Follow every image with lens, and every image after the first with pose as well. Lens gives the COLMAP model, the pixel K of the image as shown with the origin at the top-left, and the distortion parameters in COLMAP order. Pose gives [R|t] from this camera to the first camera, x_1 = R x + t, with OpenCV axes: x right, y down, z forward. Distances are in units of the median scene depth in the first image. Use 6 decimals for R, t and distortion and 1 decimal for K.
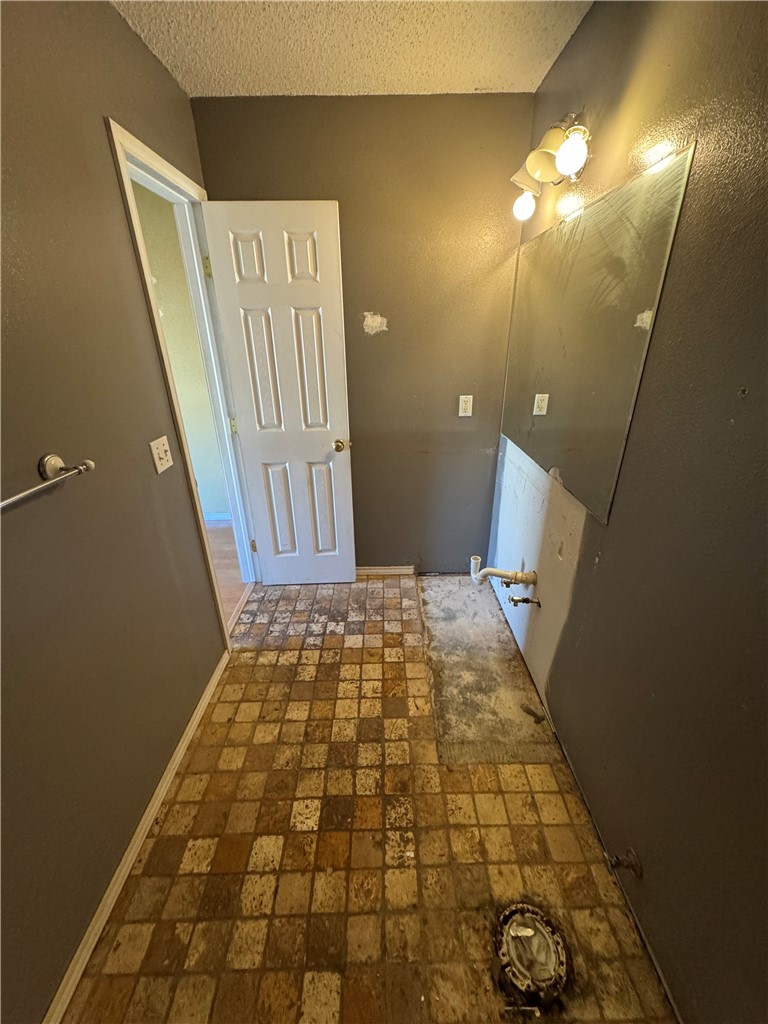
lens RADIAL K [[407.4, 0, 384.1], [0, 407.4, 512.9], [0, 0, 1]] dist [-0.000230, 0.000314]
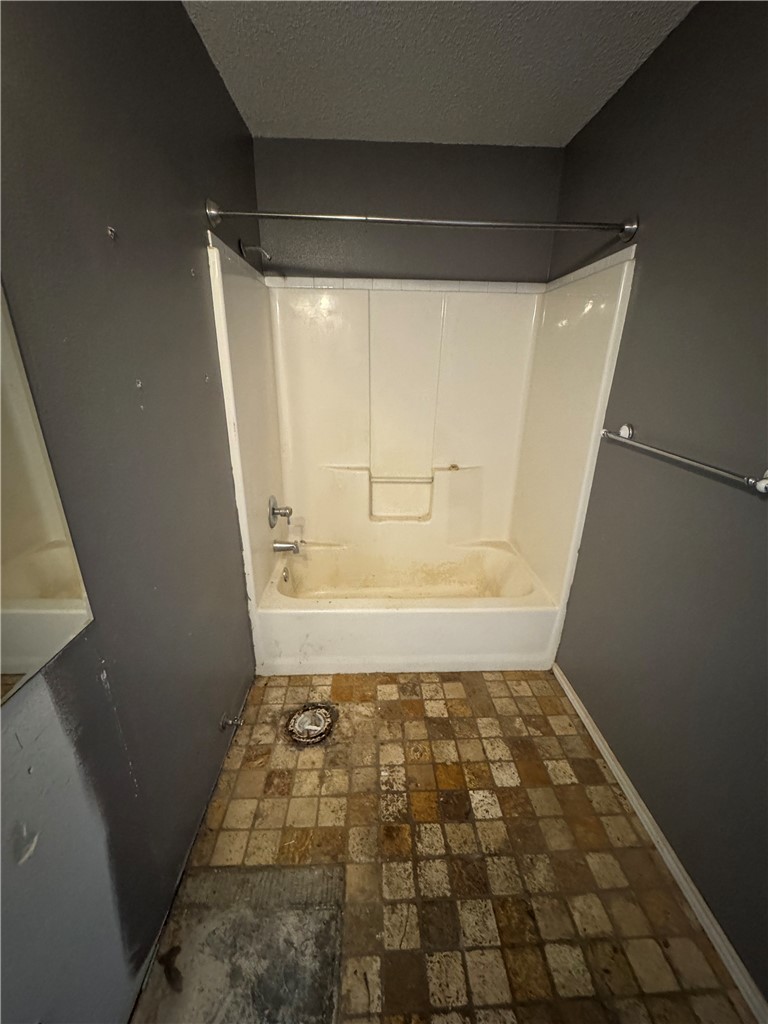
lens RADIAL K [[407.4, 0, 384.1], [0, 407.4, 512.9], [0, 0, 1]] dist [-0.000230, 0.000314]
pose [[-0.999605, 0.006392, -0.027378, 0.085285], [-0.014820, 0.707737, 0.706321, -0.502448], [0.023891, 0.706447, -0.707362, 1.206387]]
